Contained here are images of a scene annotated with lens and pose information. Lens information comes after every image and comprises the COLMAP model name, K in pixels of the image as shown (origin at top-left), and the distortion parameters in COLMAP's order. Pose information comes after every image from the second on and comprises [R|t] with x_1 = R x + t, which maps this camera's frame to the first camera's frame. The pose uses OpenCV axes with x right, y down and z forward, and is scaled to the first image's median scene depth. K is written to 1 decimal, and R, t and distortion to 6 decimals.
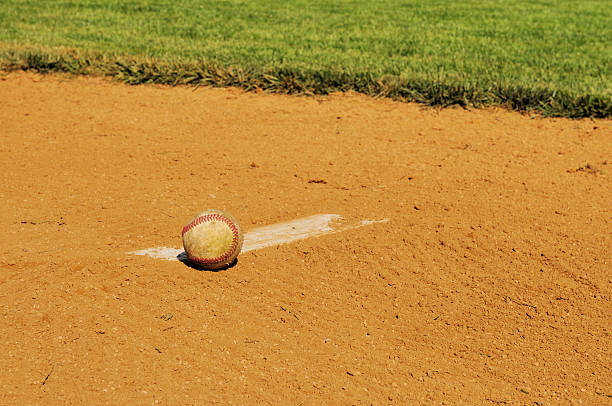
lens RADIAL K [[1472.4, 0, 306.0], [0, 1472.4, 203.0], [0, 0, 1]] dist [0.202005, 0.593891]
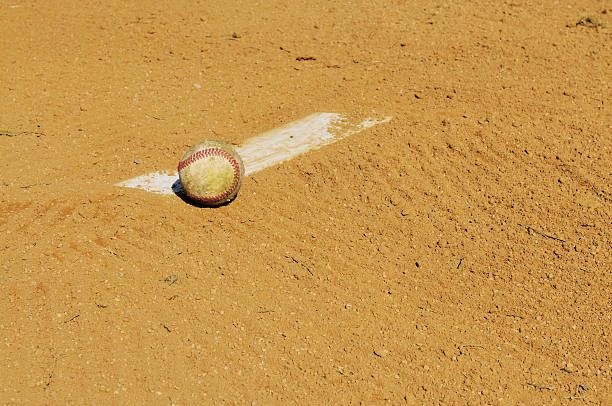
lens RADIAL K [[1472.4, 0, 306.0], [0, 1472.4, 203.0], [0, 0, 1]] dist [0.202005, 0.593891]
pose [[0.999017, -0.032493, 0.030155, -0.026921], [0.027099, 0.985979, 0.164654, -0.089005], [-0.035083, -0.163675, 0.985890, 0.069857]]
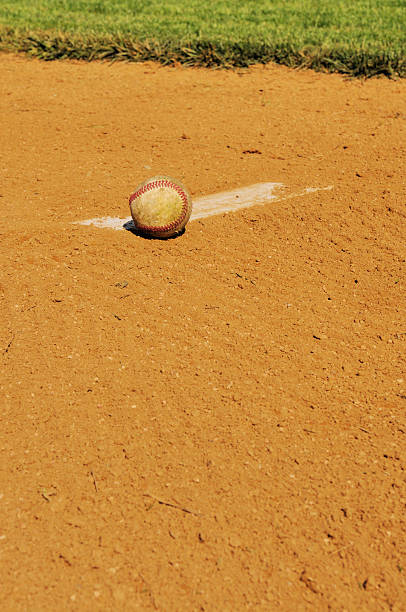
lens RADIAL K [[1472.4, 0, 203.0], [0, 1472.4, 306.0], [0, 0, 1]] dist [0.202005, 0.593891]
pose [[0.999843, -0.017695, 0.000248, -0.030533], [0.017622, 0.996803, 0.077929, 0.011919], [-0.001627, -0.077913, 0.996959, 0.020595]]
